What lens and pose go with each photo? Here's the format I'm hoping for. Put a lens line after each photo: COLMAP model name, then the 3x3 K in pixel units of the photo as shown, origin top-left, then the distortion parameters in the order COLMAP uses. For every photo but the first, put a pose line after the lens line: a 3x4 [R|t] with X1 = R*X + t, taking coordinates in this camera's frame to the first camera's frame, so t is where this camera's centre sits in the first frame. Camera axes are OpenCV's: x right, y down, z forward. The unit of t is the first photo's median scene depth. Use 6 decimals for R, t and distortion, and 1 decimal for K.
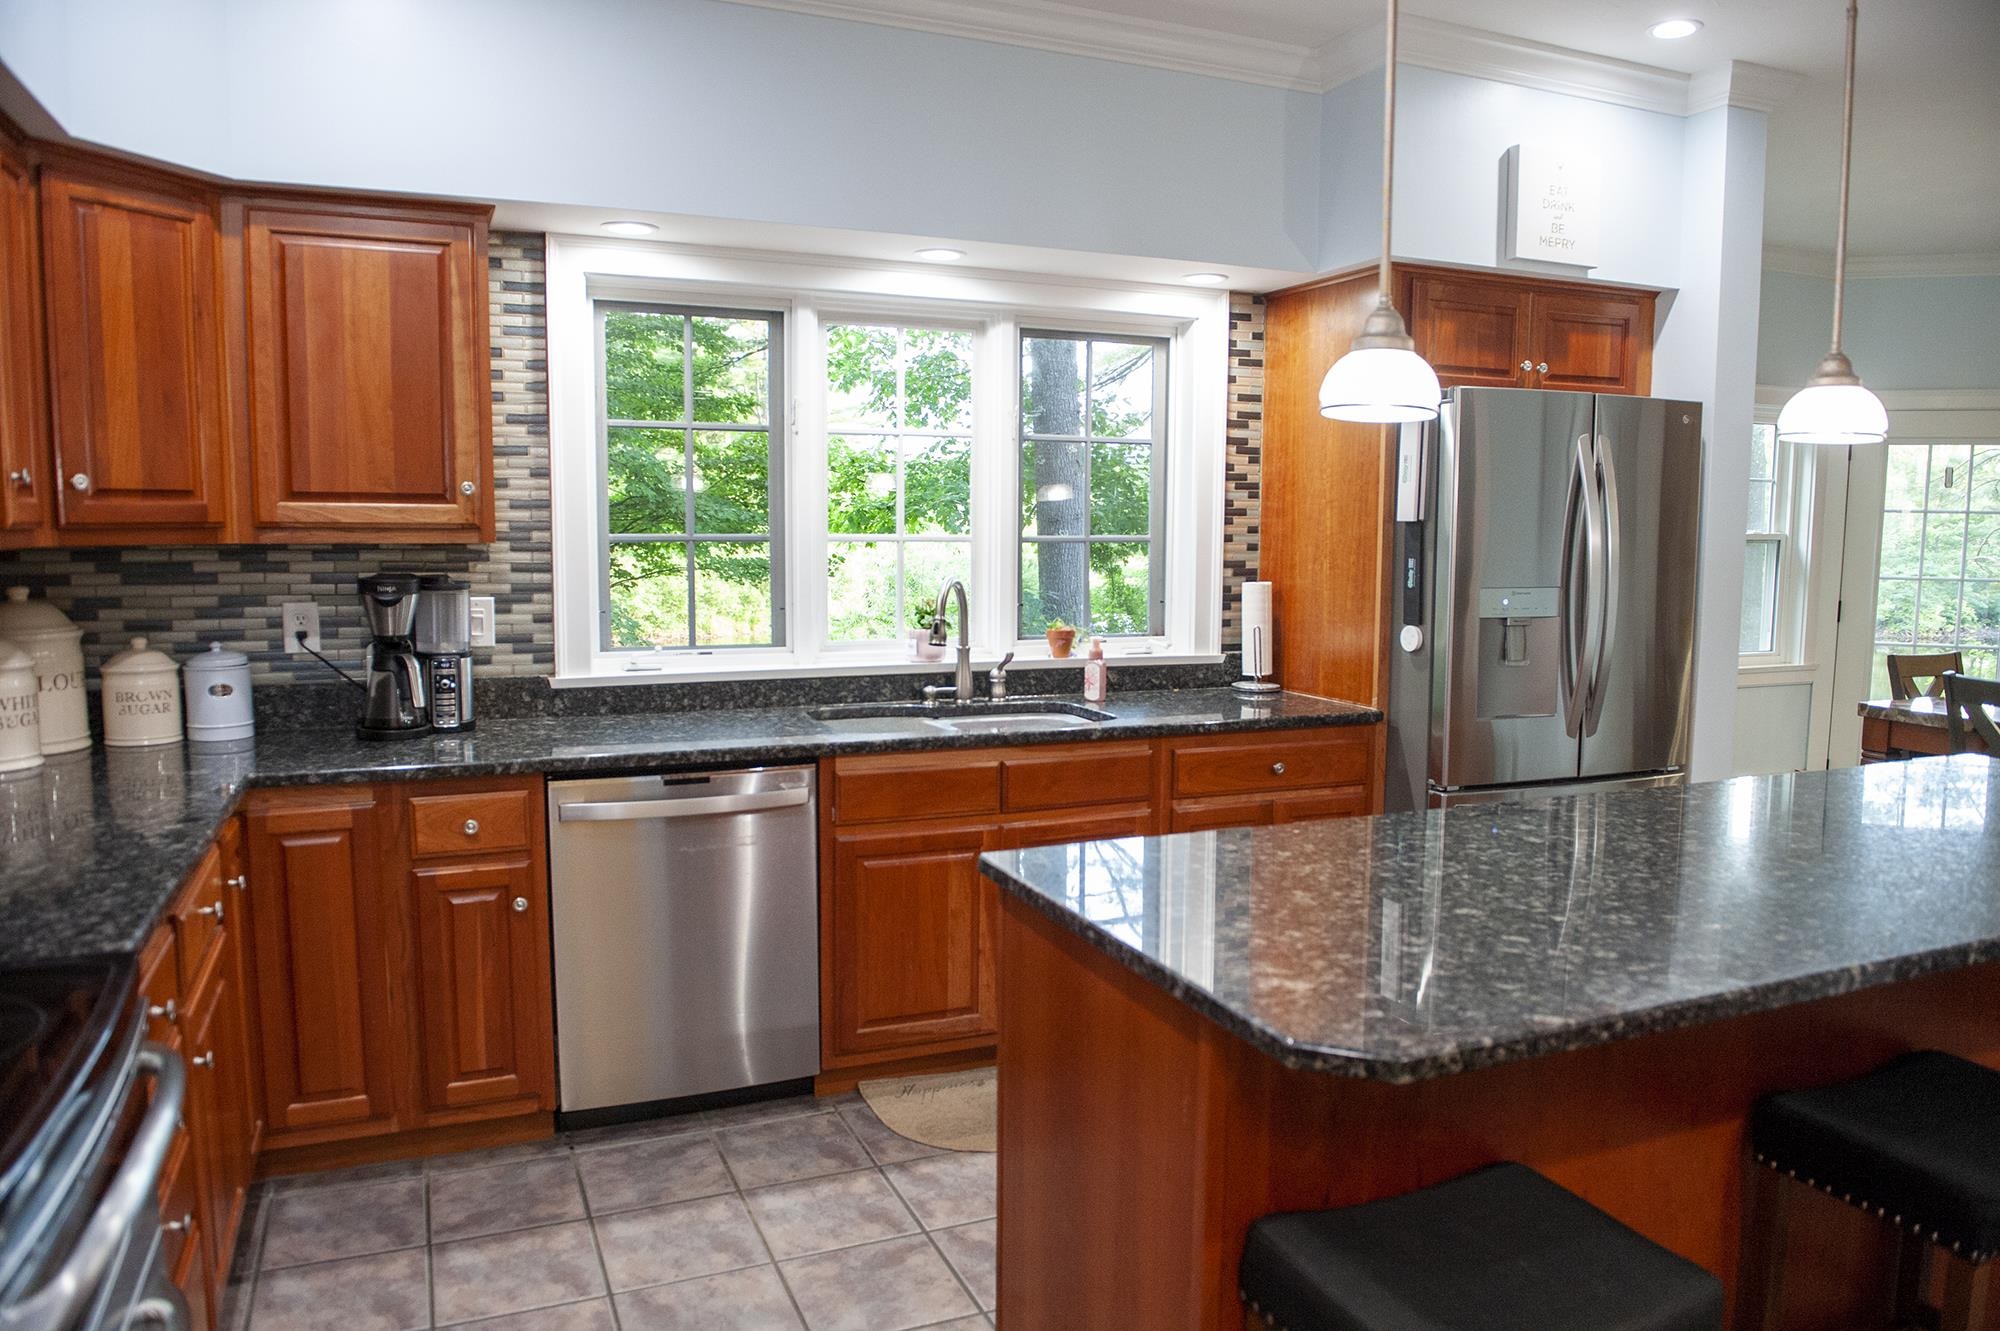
lens RADIAL K [[1369.5, 0, 1000.0], [0, 1369.5, 665.5], [0, 0, 1]] dist [-0.046926, -0.000782]
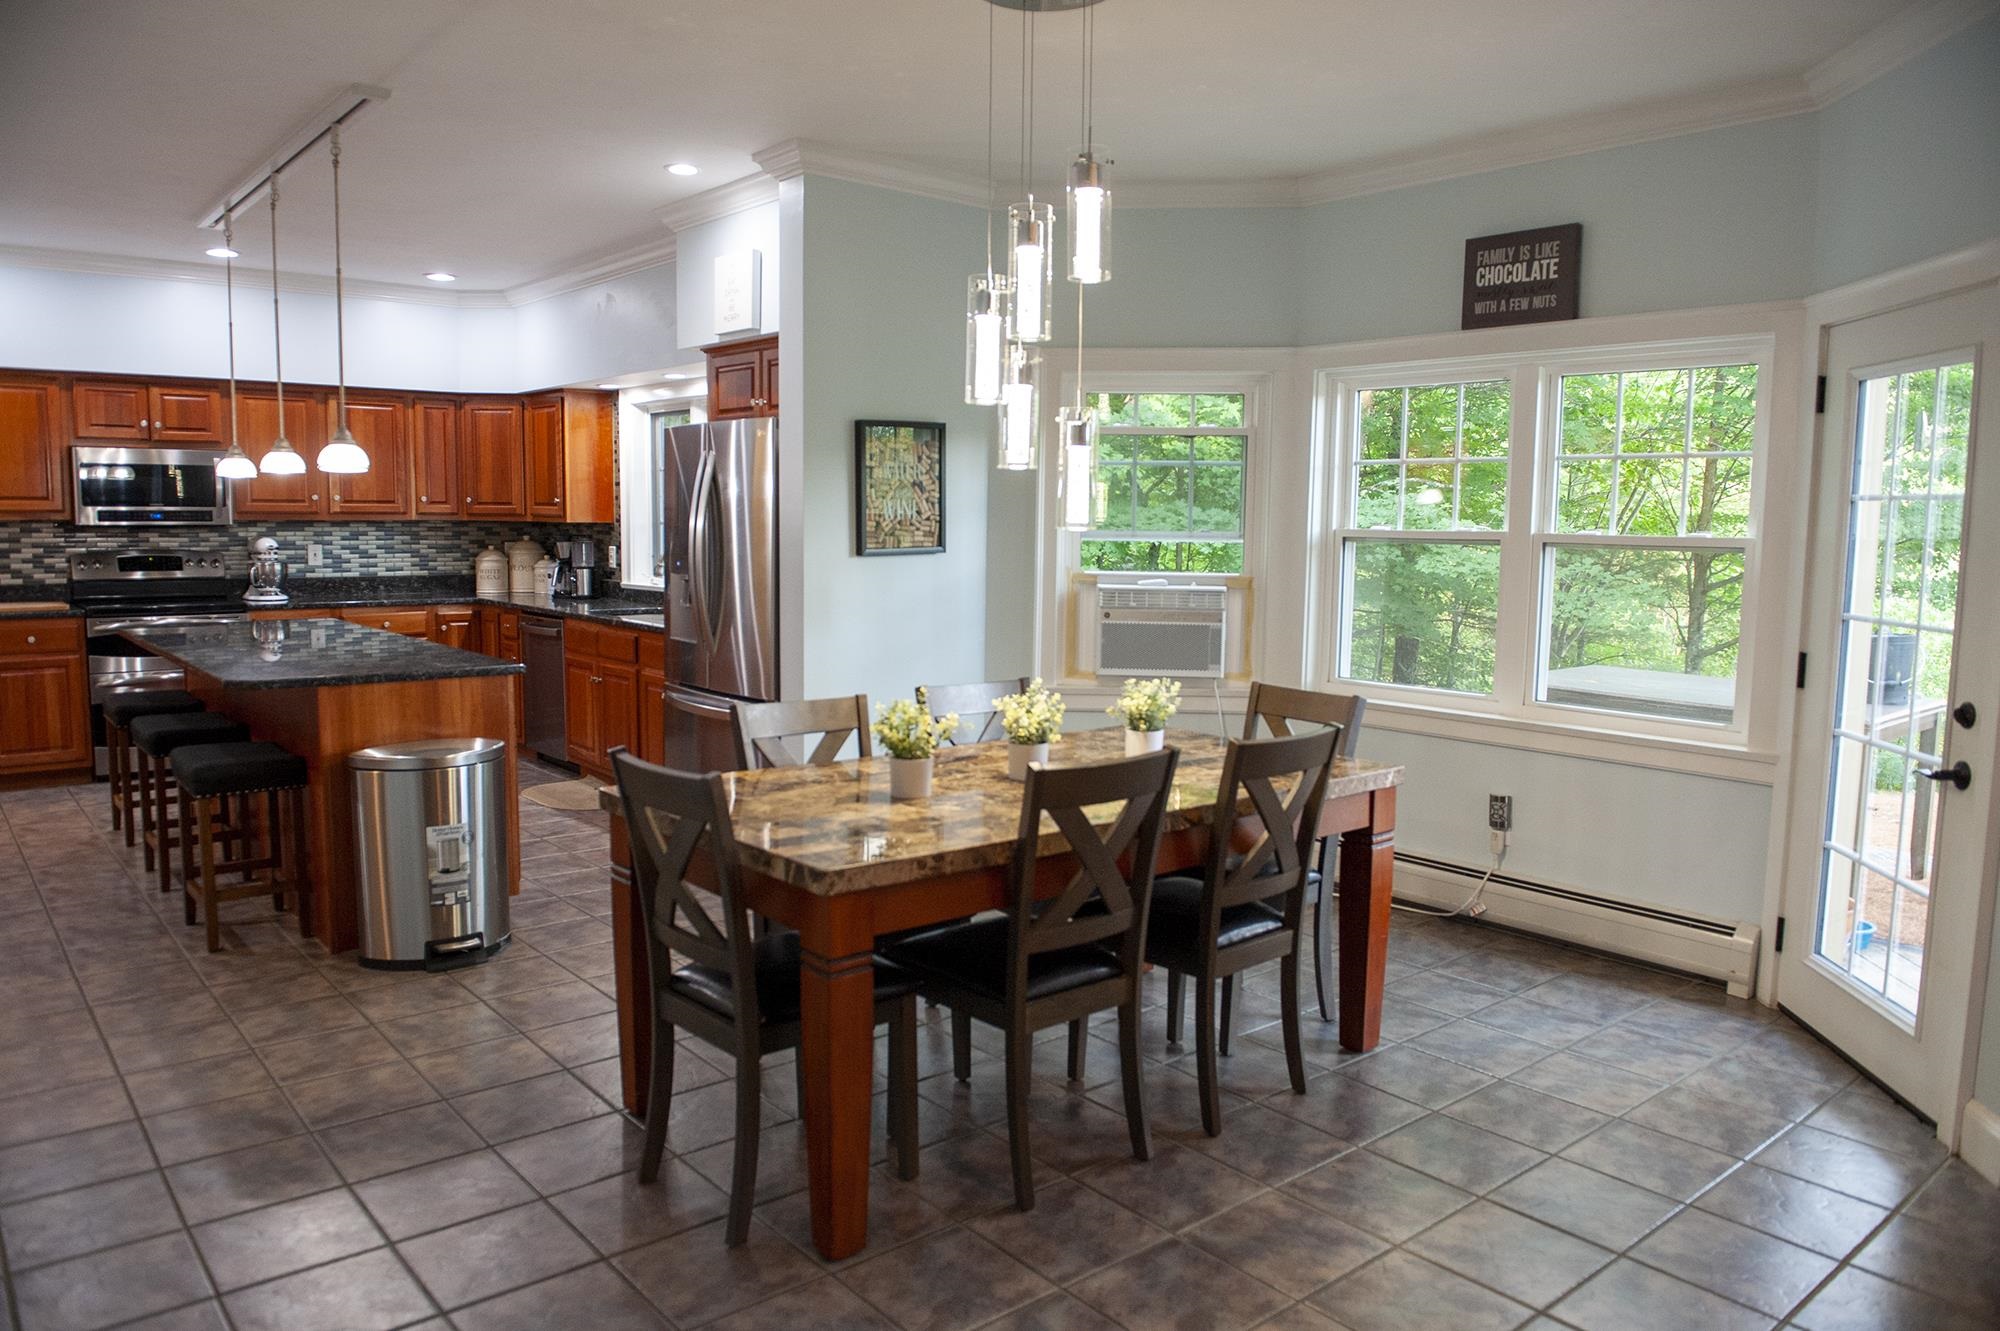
lens RADIAL K [[1369.5, 0, 1000.0], [0, 1369.5, 665.5], [0, 0, 1]] dist [-0.046926, -0.000782]
pose [[0.293378, 0.101121, -0.950633, 1.916287], [-0.111246, 0.991246, 0.071109, -0.081125], [0.949502, 0.084893, 0.302059, 0.867047]]
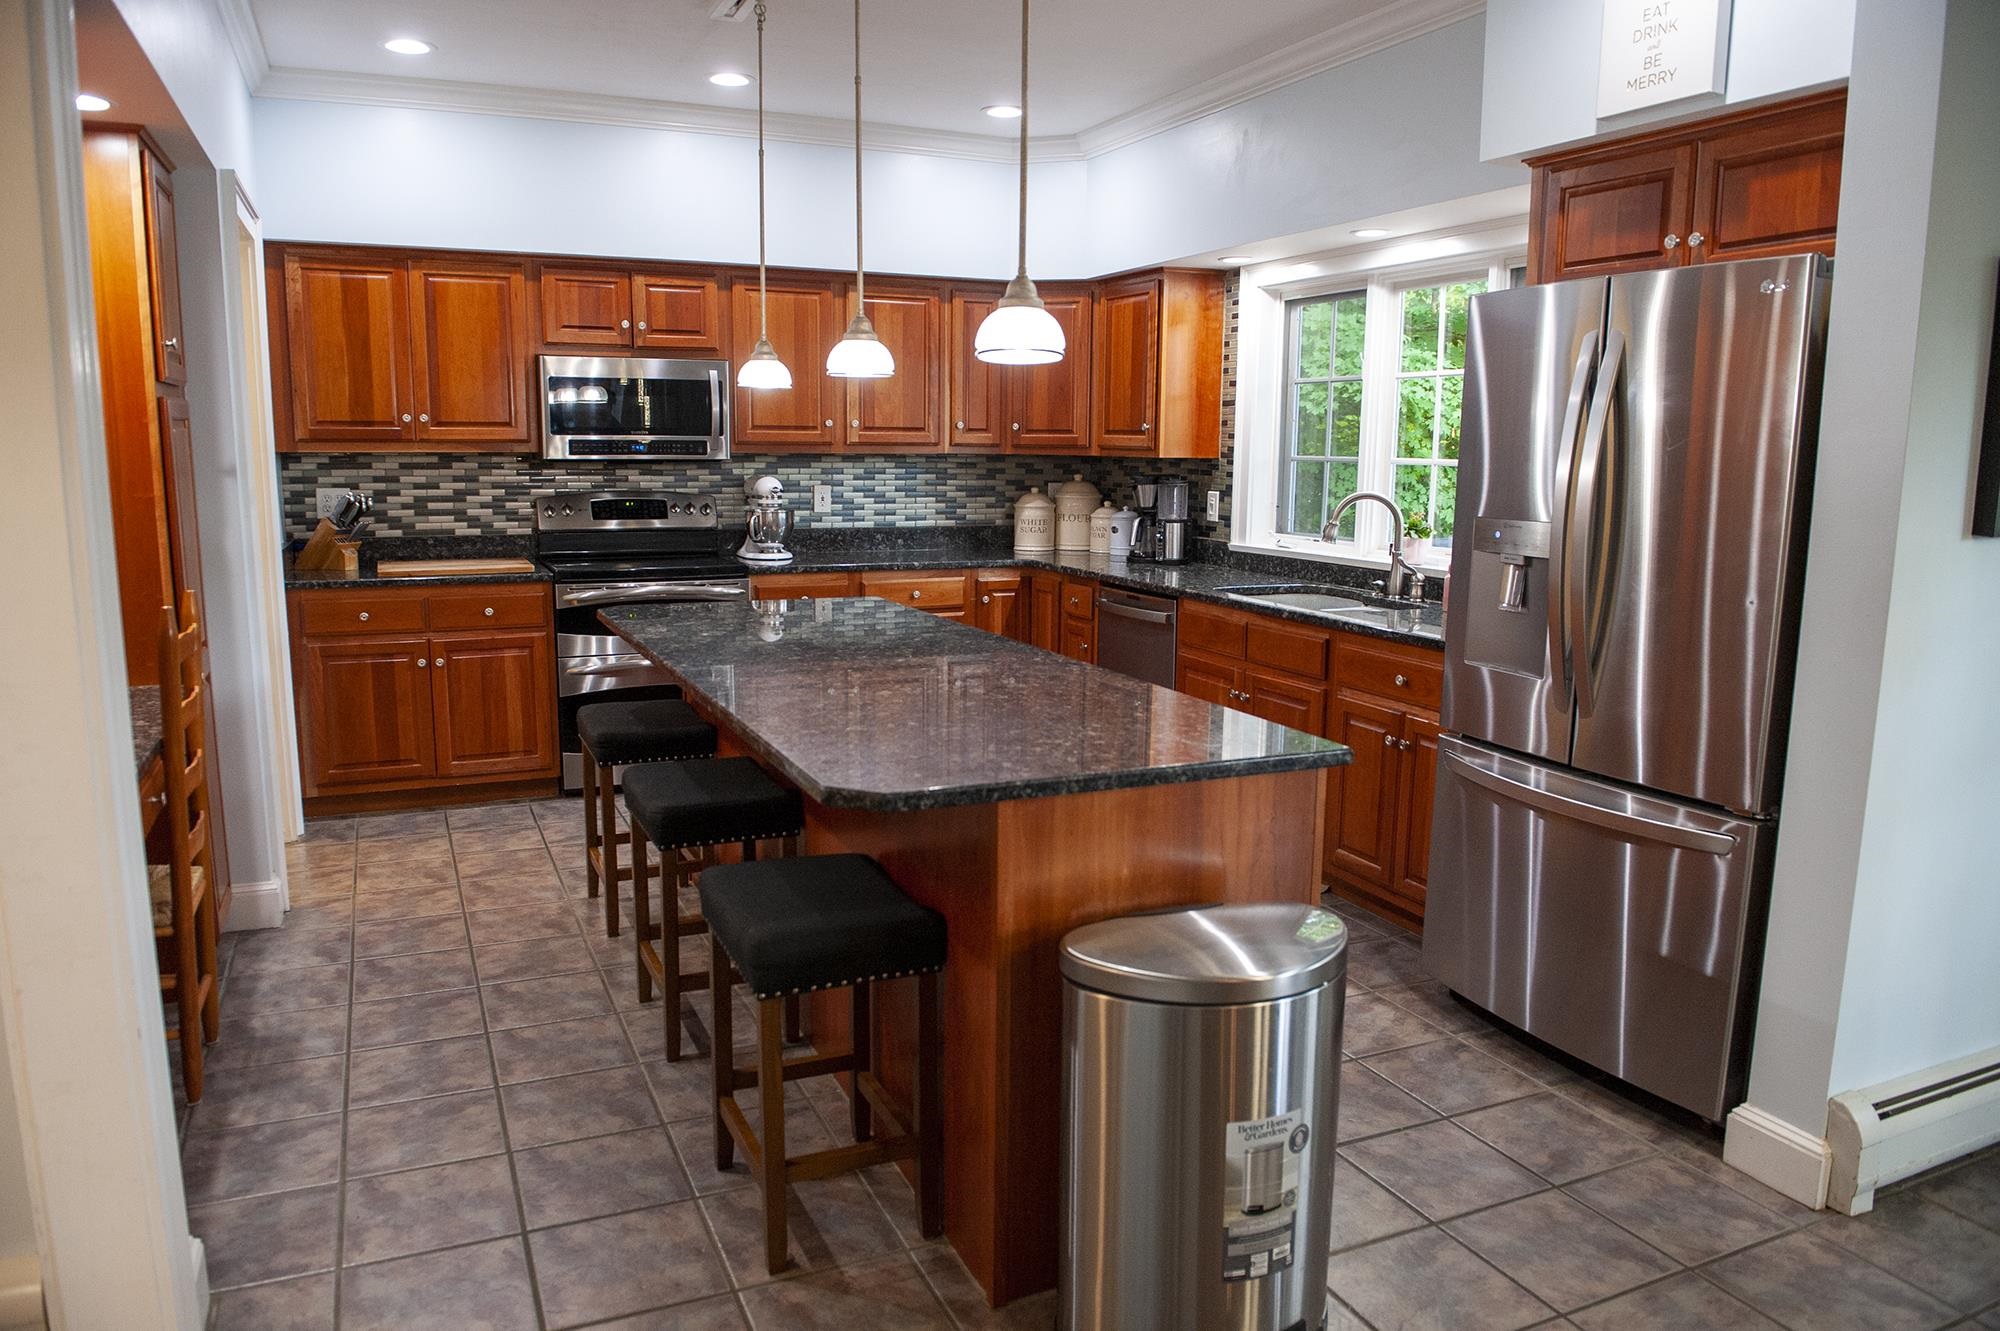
lens RADIAL K [[1369.5, 0, 1000.0], [0, 1369.5, 665.5], [0, 0, 1]] dist [-0.046926, -0.000782]
pose [[0.020152, 0.153742, -0.987905, 1.214453], [-0.115130, 0.981890, 0.150457, -0.057567], [0.993146, 0.110706, 0.037488, 0.641773]]
